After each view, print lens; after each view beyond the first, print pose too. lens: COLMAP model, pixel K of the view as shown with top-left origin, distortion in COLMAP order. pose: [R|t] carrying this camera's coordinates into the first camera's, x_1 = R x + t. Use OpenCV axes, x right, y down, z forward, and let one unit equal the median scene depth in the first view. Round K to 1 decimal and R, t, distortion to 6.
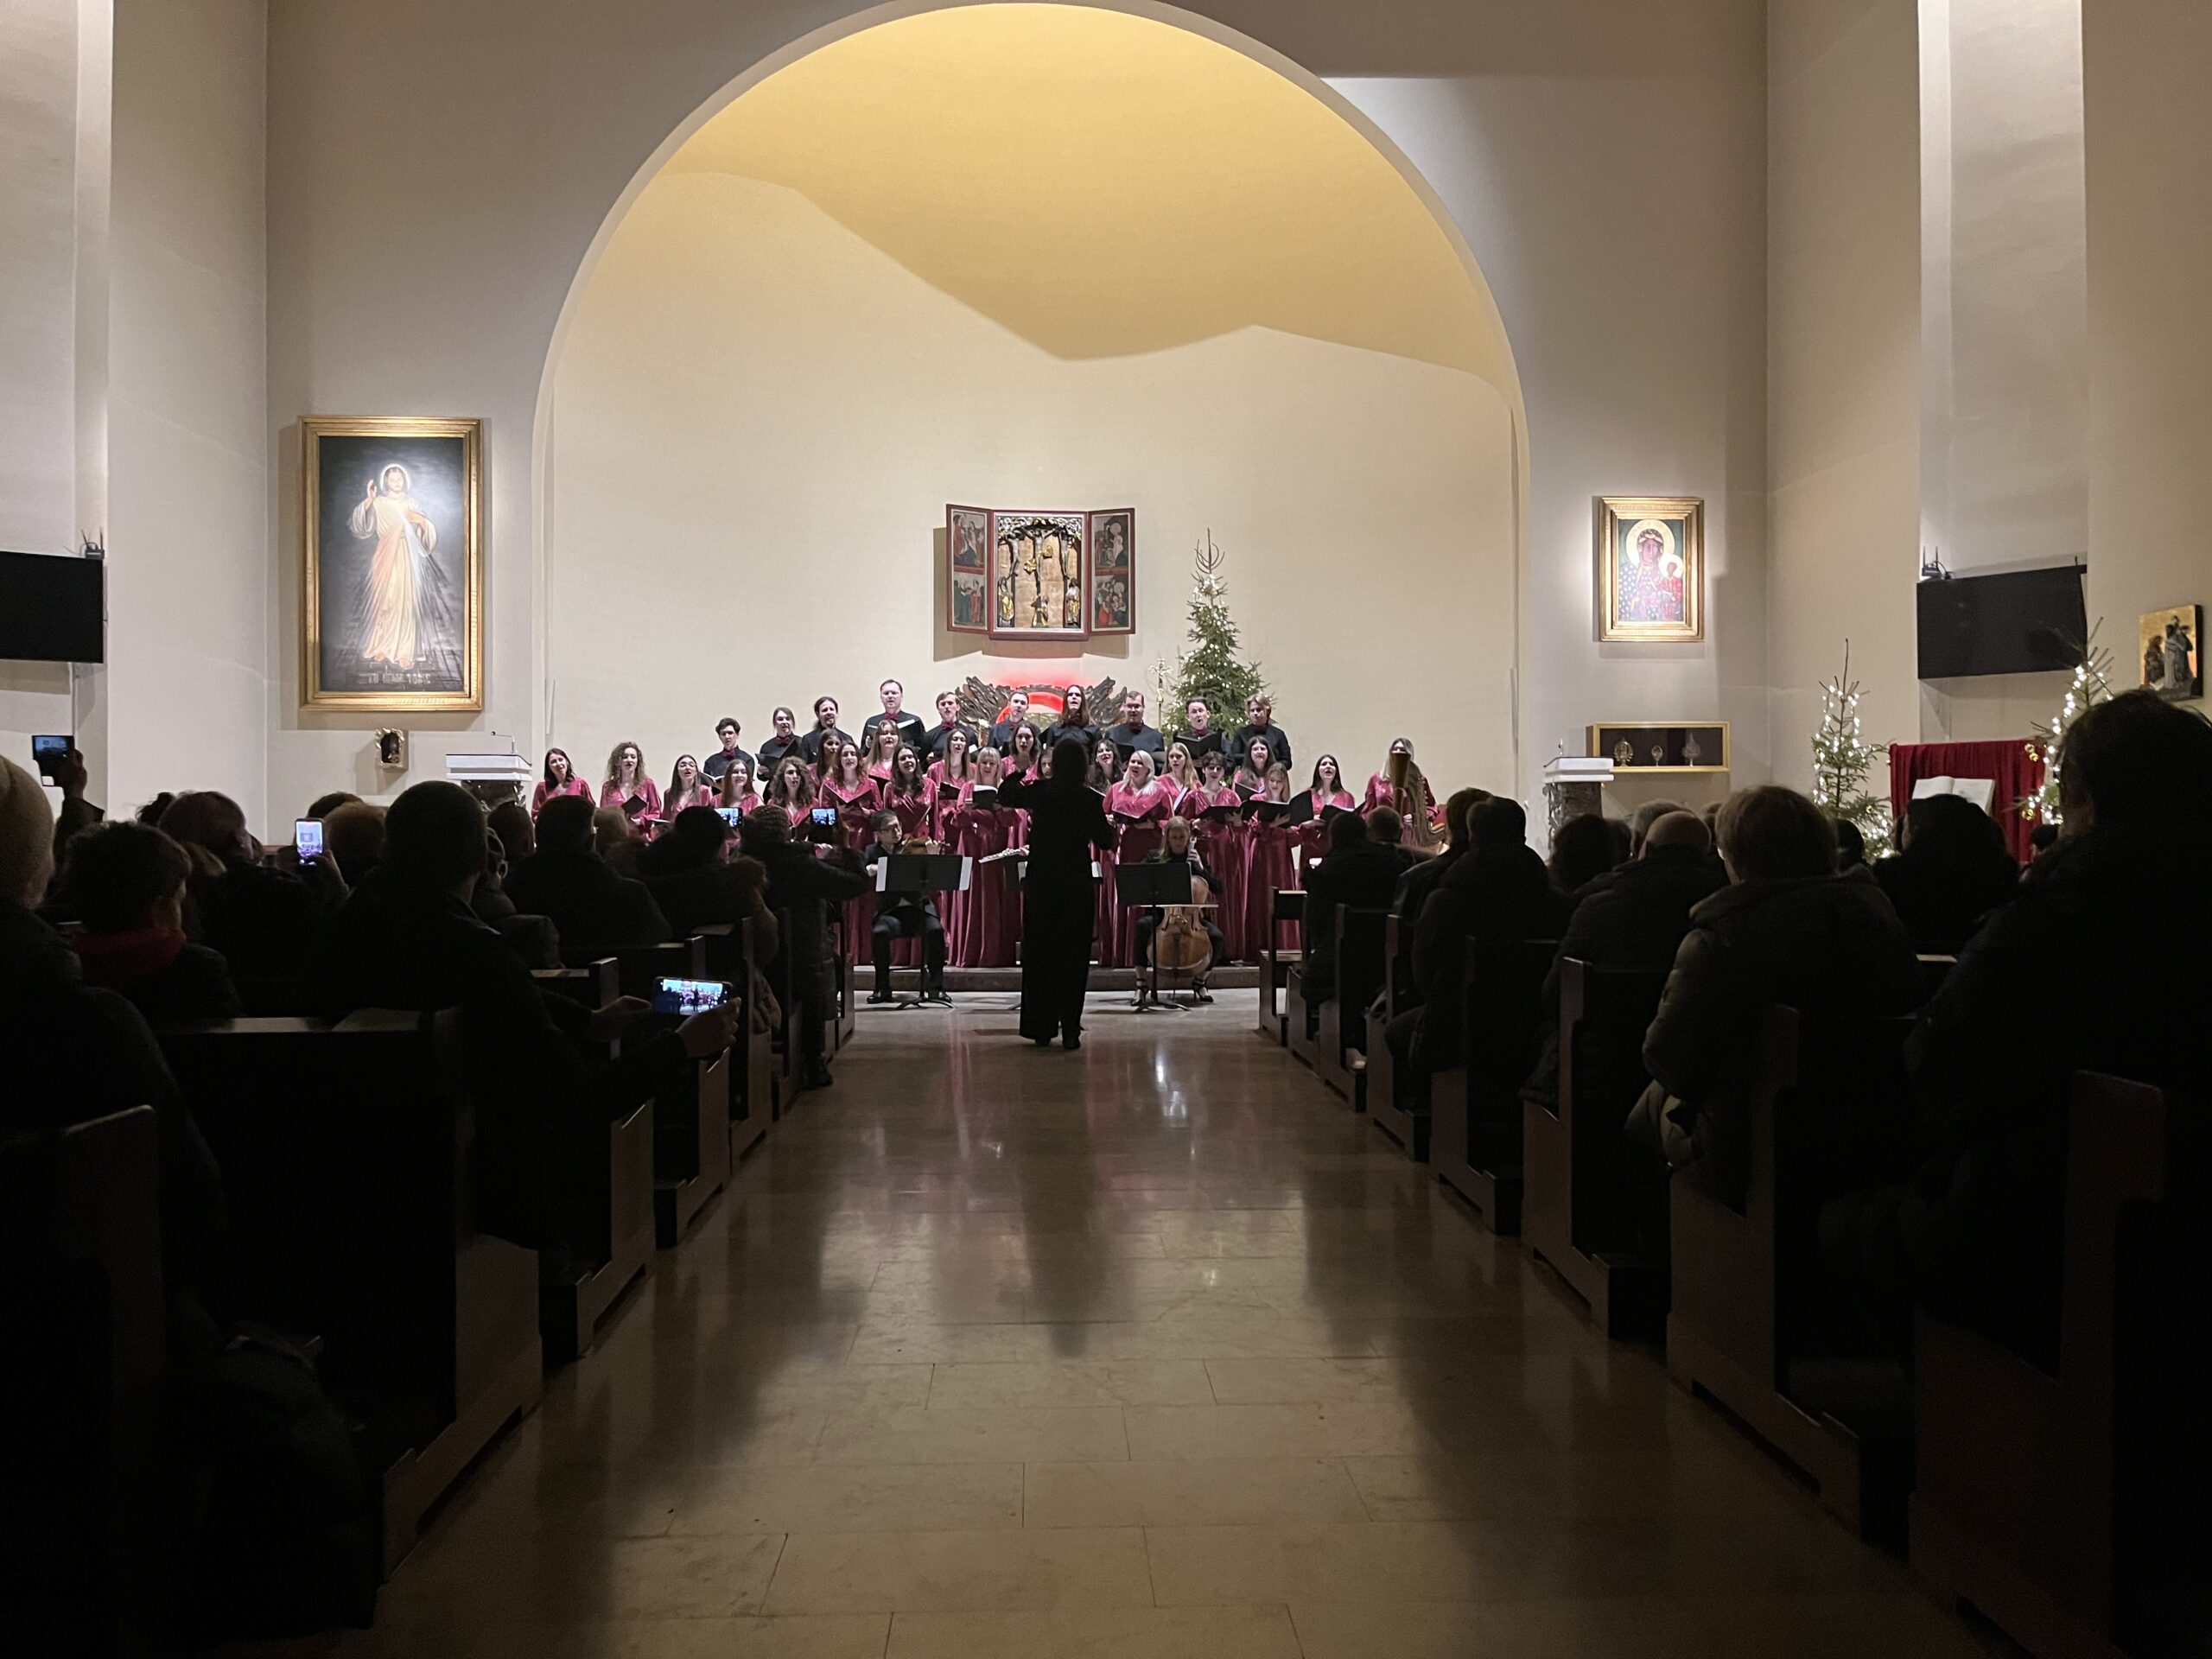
lens RADIAL K [[1678.6, 0, 1126.7], [0, 1678.6, 843.9], [0, 0, 1]] dist [0.063379, -0.088536]
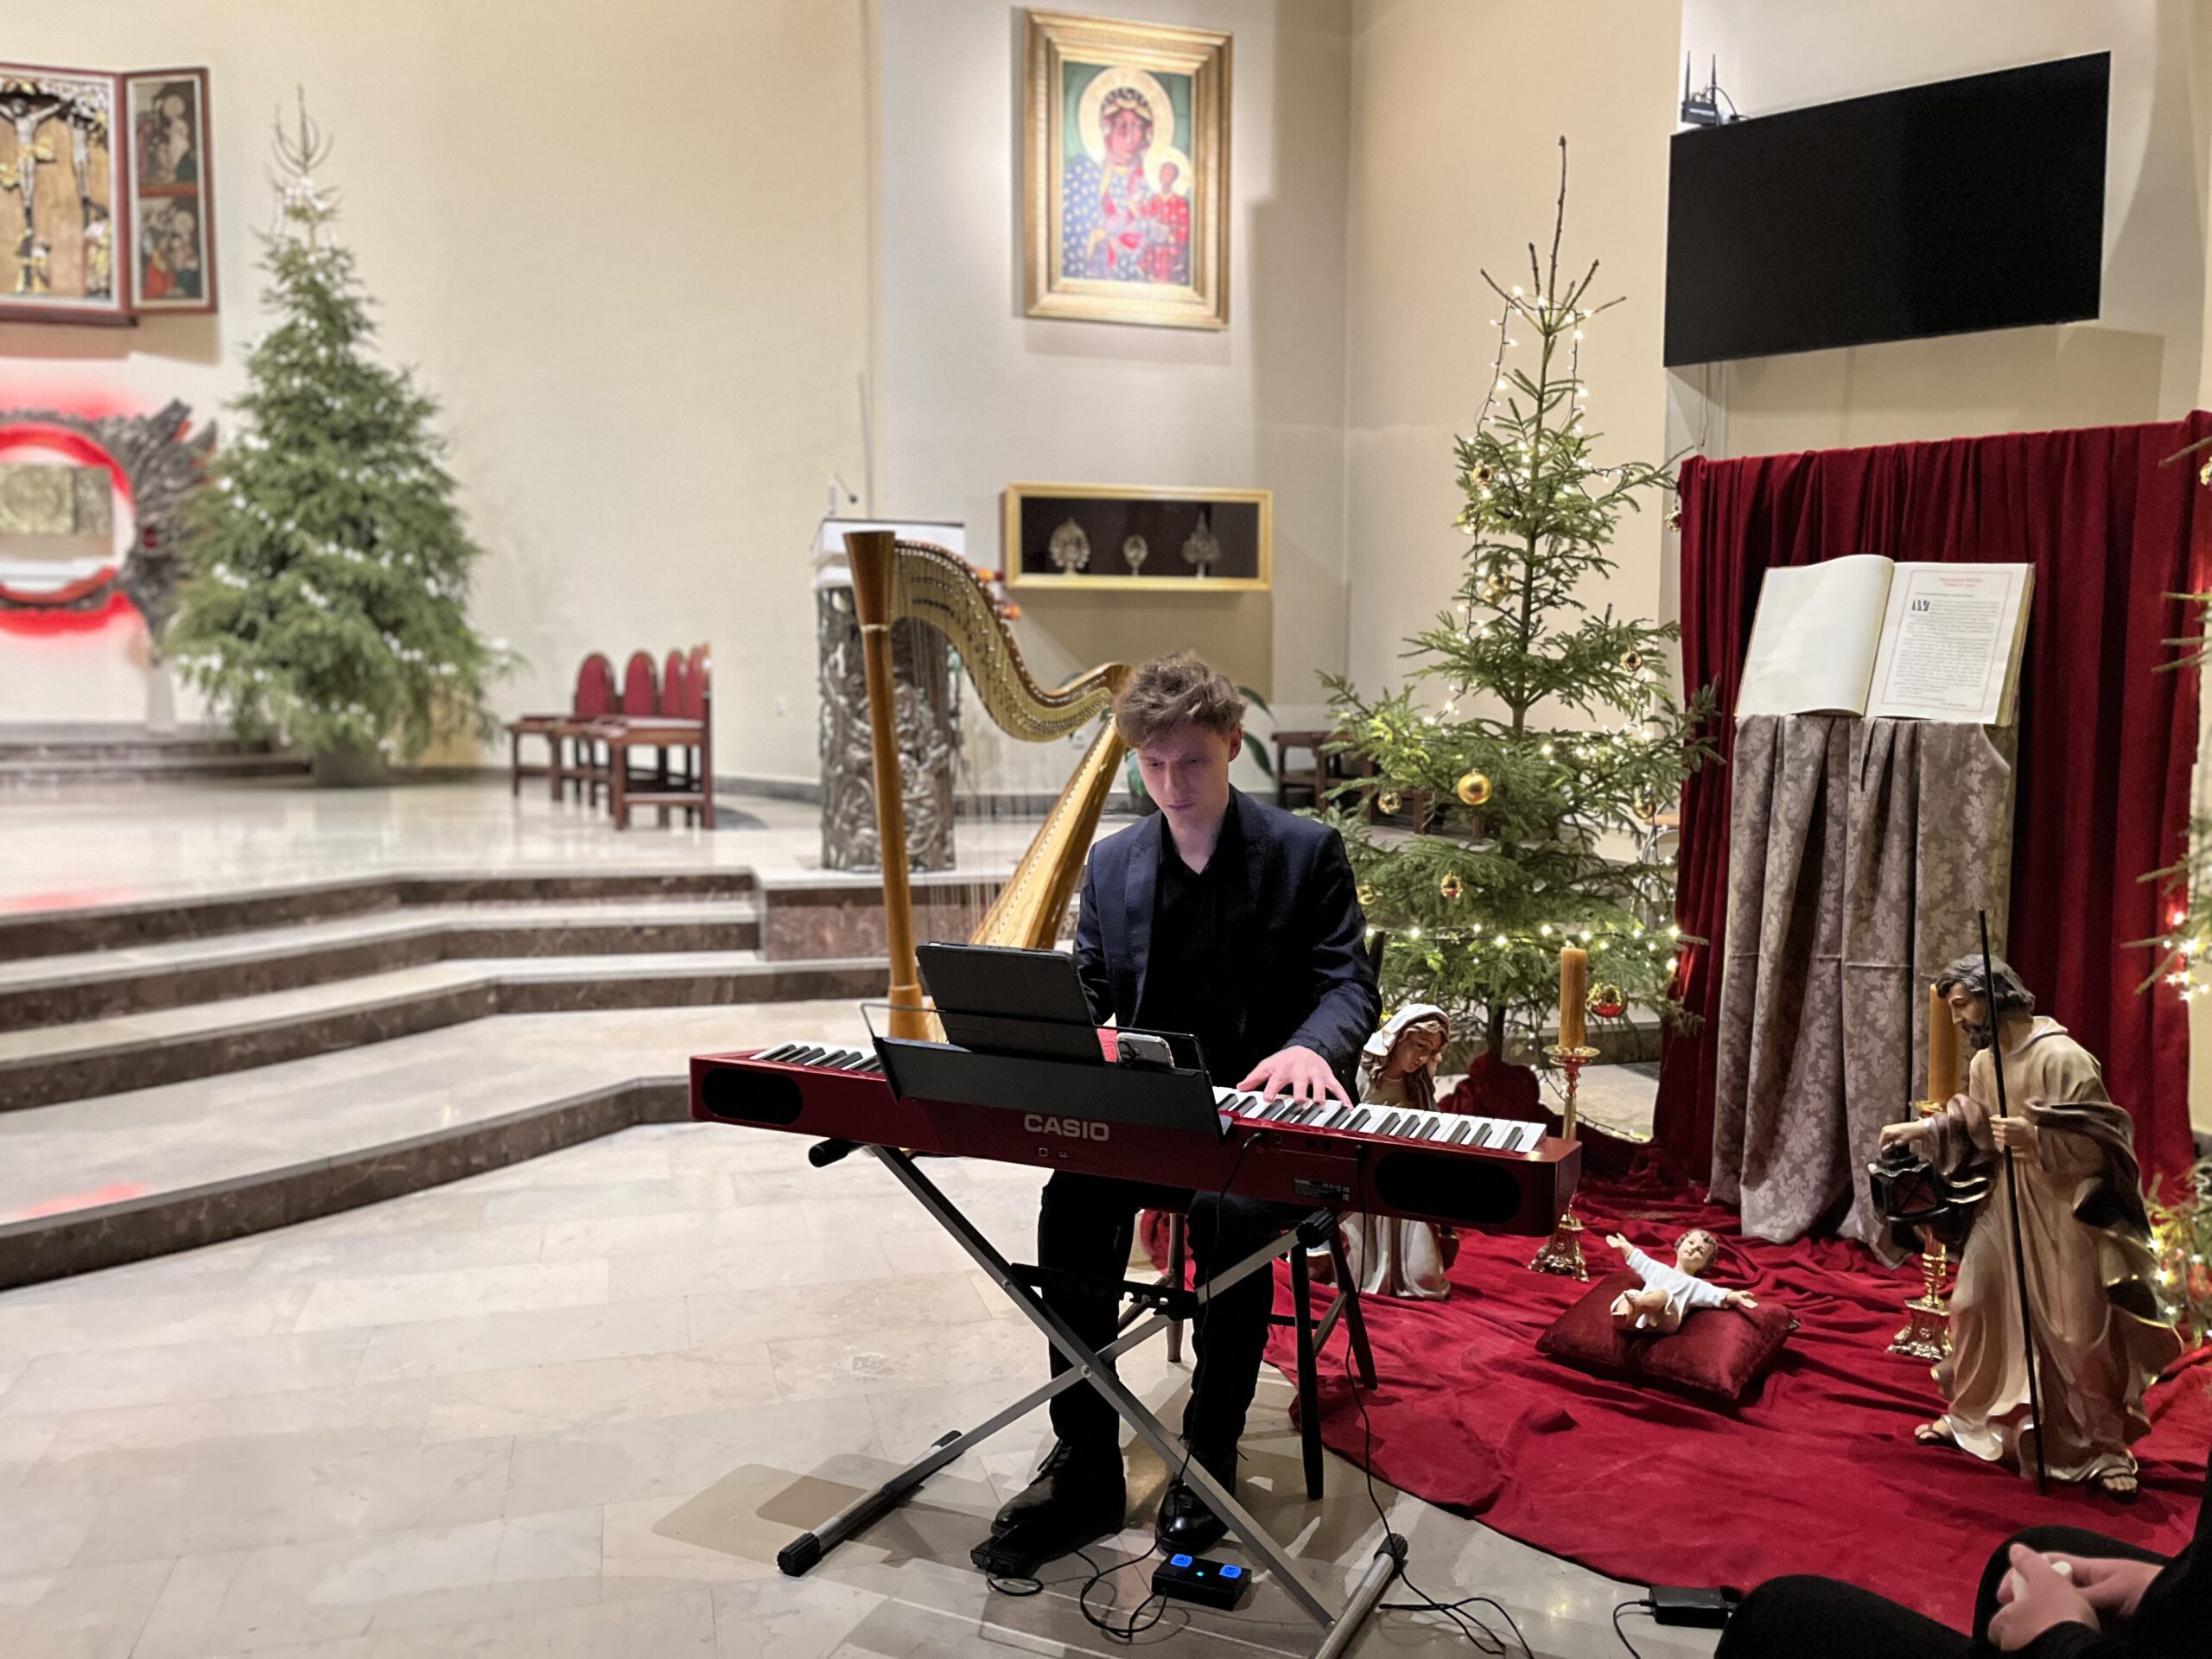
lens RADIAL K [[1678.6, 0, 1113.5], [0, 1678.6, 843.7], [0, 0, 1]] dist [0.063379, -0.088536]
pose [[0.975566, -0.012178, 0.219370, 0.194193], [-0.006442, 0.996448, 0.083966, -0.008580], [-0.219613, -0.083328, 0.972022, 0.501320]]
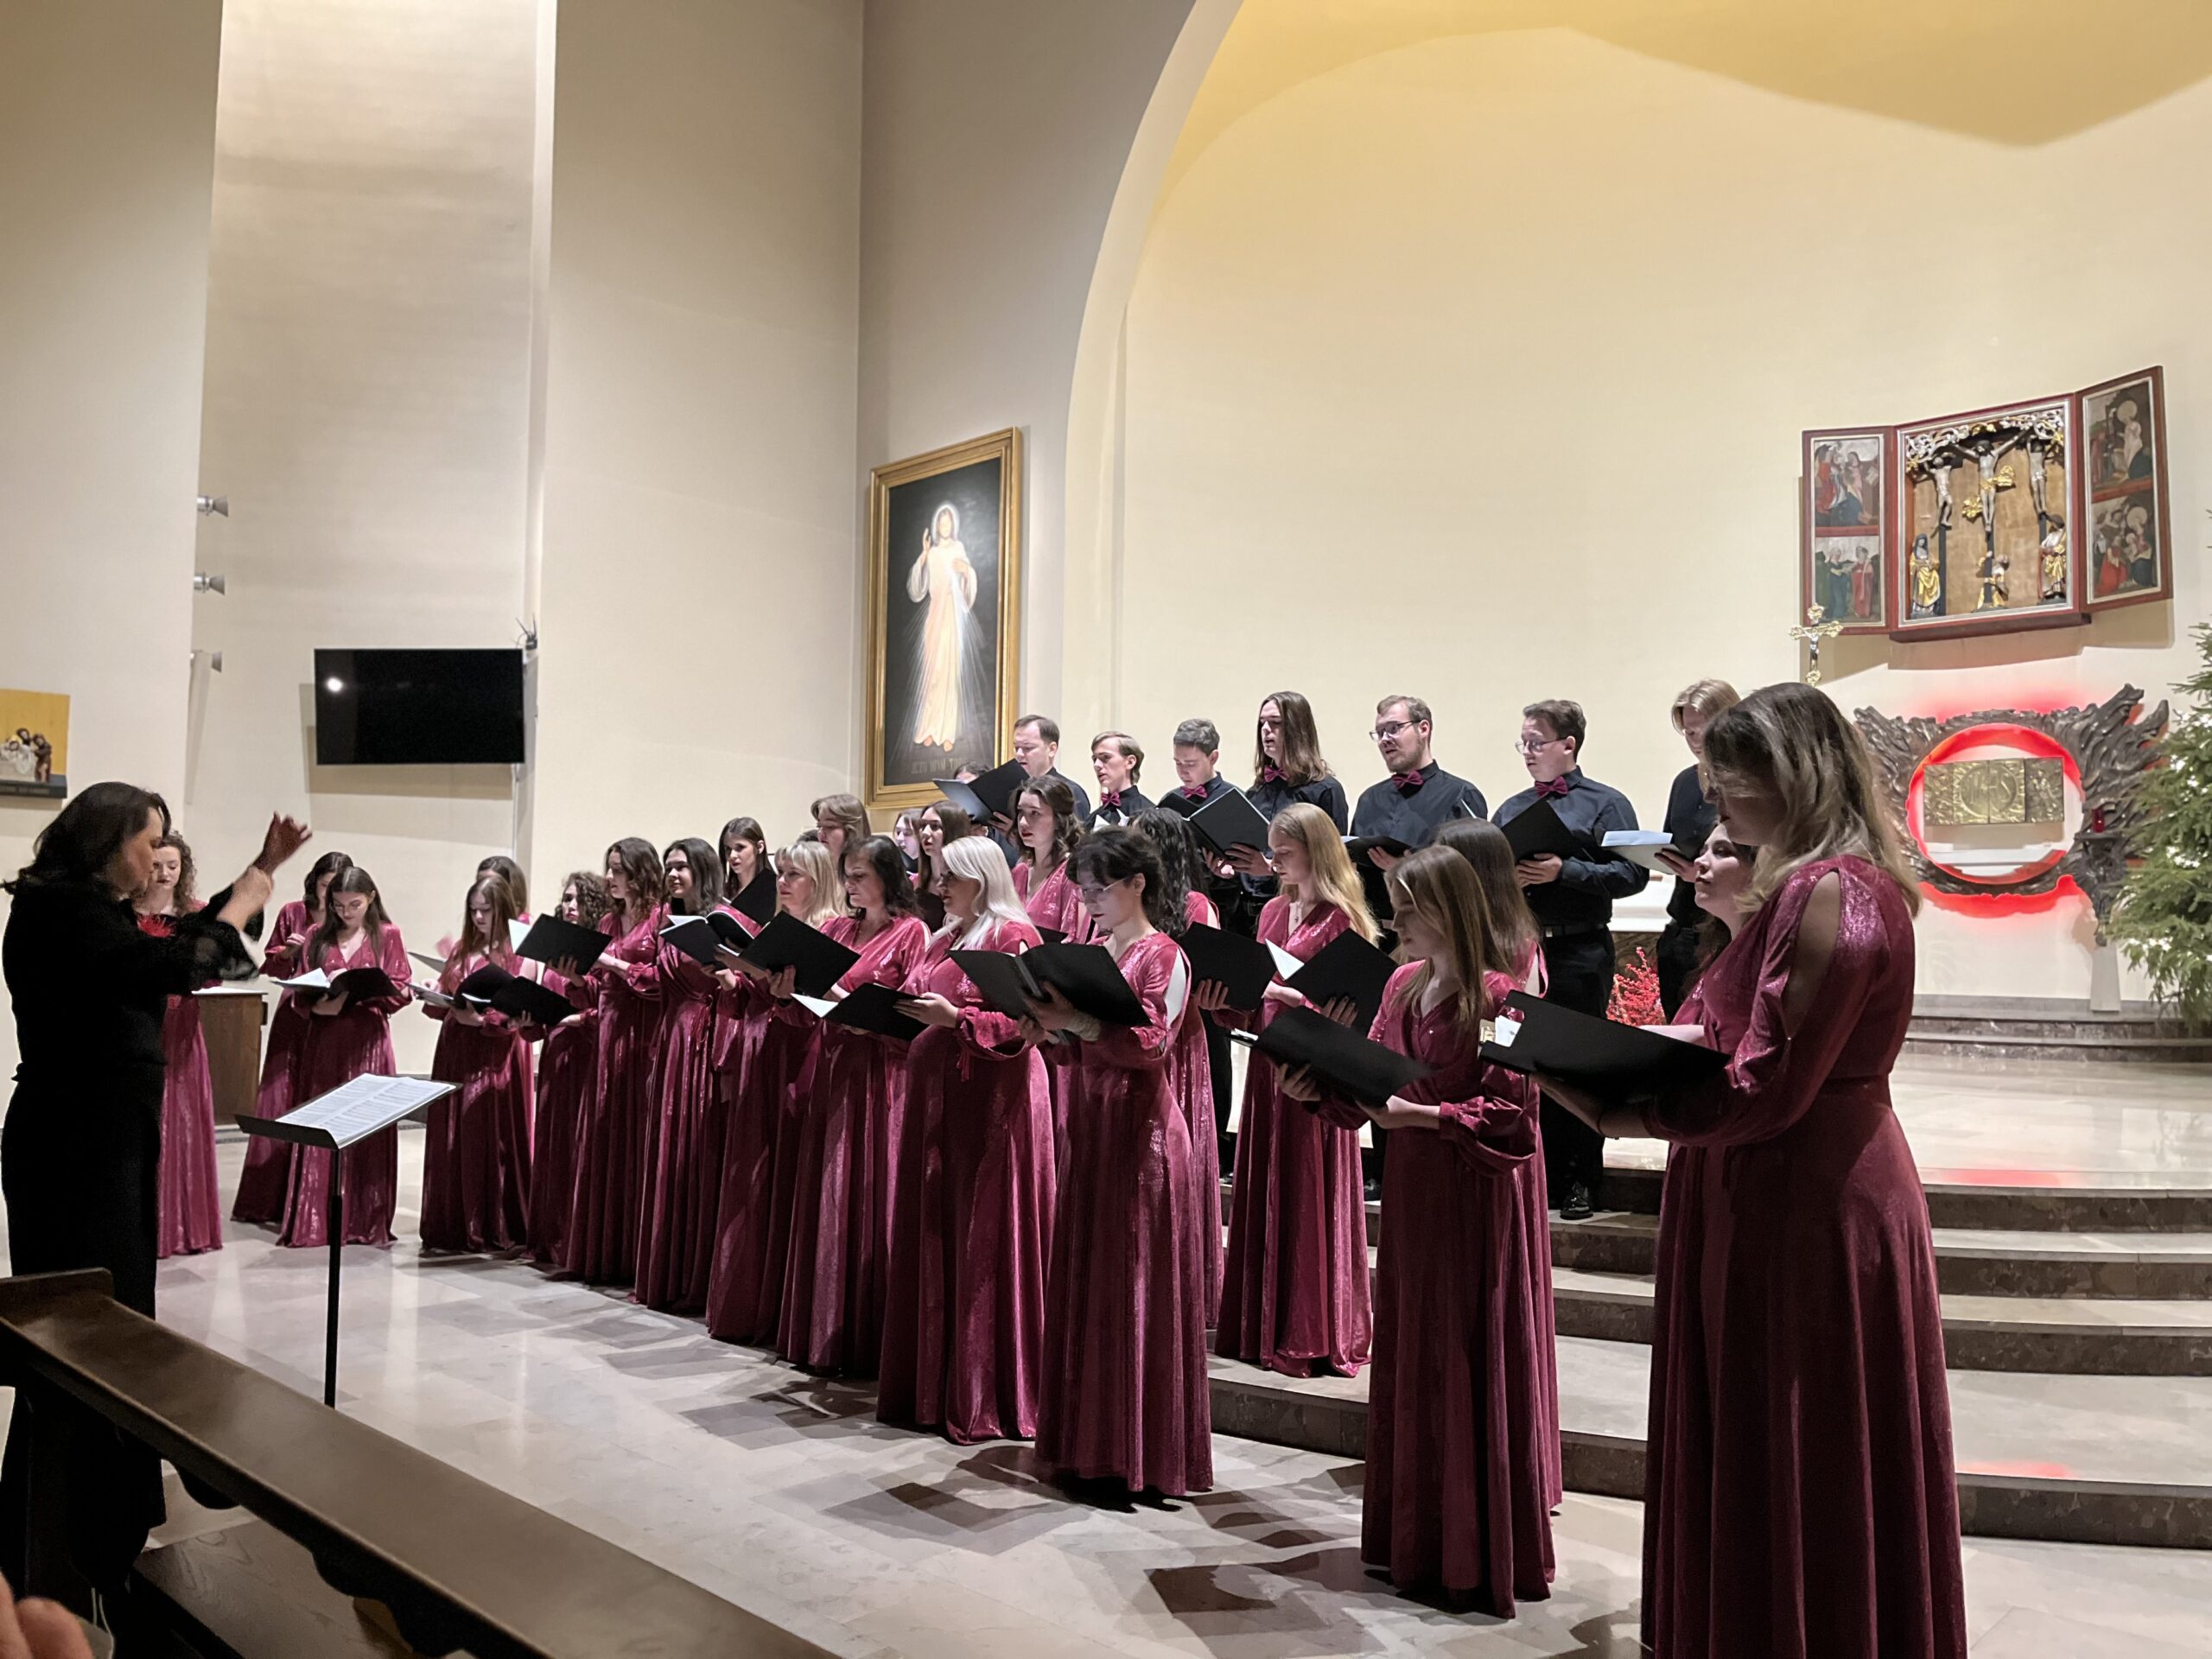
lens RADIAL K [[1678.6, 0, 1085.2], [0, 1678.6, 830.8], [0, 0, 1]] dist [0.063379, -0.088536]
pose [[0.680629, -0.036817, -0.731703, 0.195085], [-0.017615, 0.997625, -0.066582, -0.013044], [0.732417, 0.058206, 0.678364, 0.480266]]
